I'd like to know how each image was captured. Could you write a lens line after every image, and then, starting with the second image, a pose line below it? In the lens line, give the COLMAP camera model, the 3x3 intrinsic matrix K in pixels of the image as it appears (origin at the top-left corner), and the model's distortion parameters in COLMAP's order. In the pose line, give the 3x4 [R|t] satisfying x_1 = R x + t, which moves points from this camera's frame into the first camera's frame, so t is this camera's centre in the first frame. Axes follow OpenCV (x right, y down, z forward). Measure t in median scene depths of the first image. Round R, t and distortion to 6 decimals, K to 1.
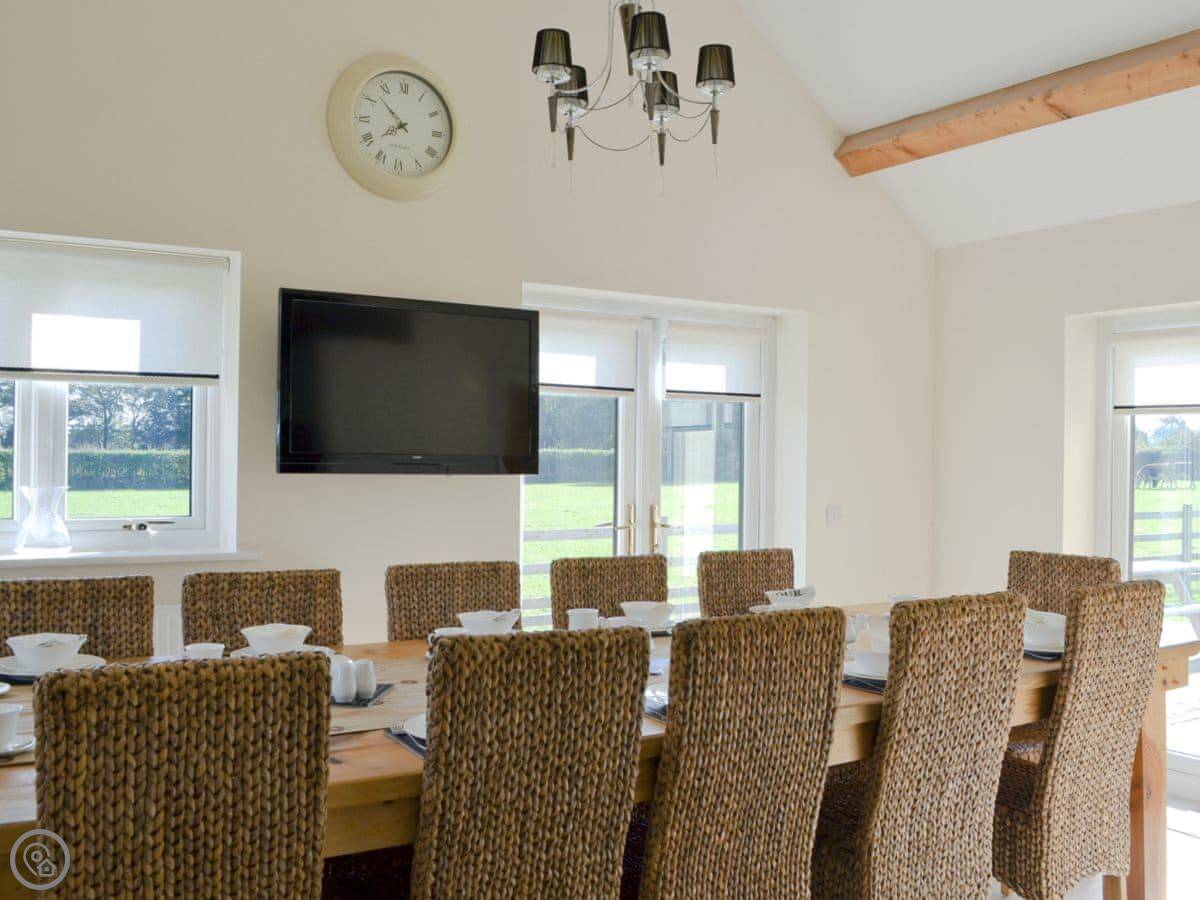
lens RADIAL K [[1108.5, 0, 609.5], [0, 1108.5, 454.6], [0, 0, 1]] dist [-0.043698, 0.000000]
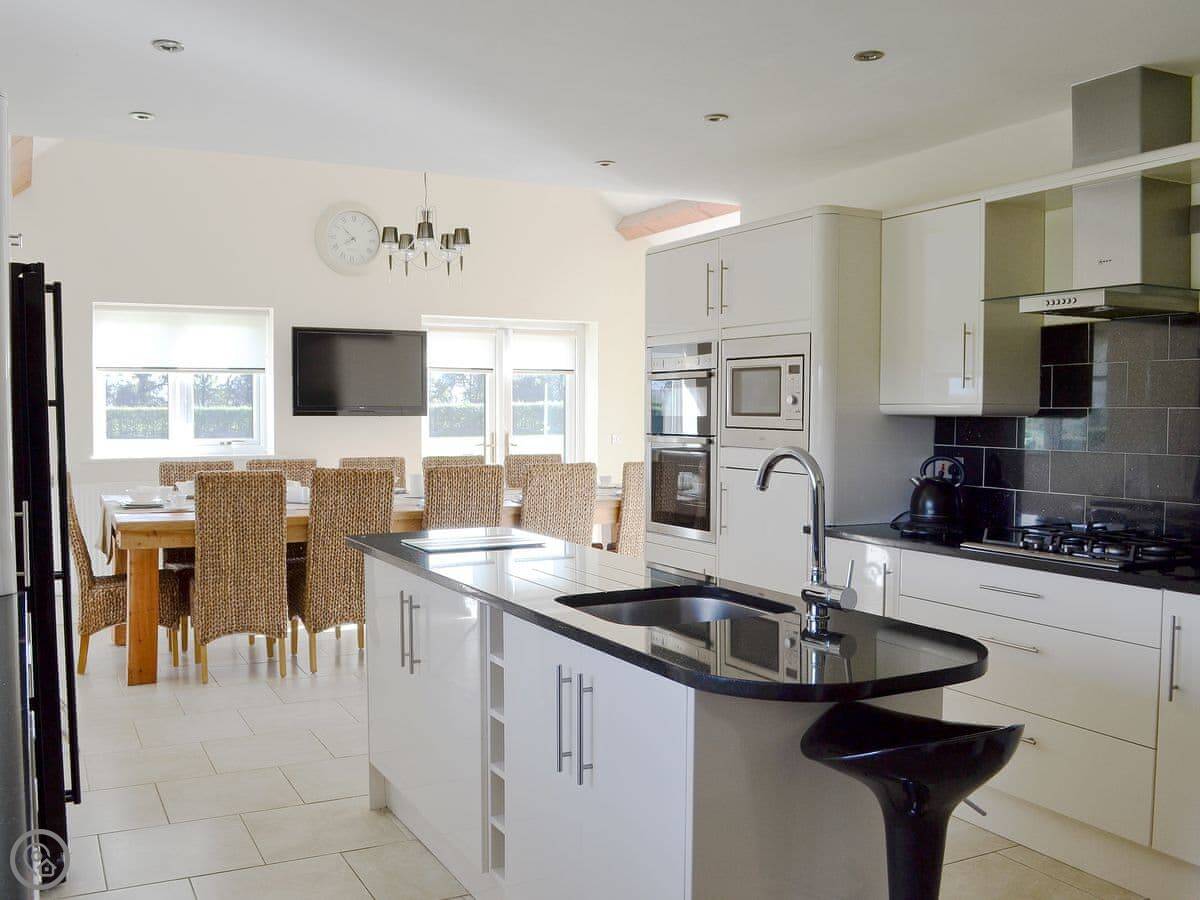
lens RADIAL K [[1108.5, 0, 591.7], [0, 1108.5, 447.1], [0, 0, 1]] dist [-0.043698, 0.000000]
pose [[0.995773, -0.009147, -0.091386, 0.403032], [0.012570, 0.999238, 0.036956, 0.003783], [0.090979, -0.037949, 0.995130, -0.911539]]
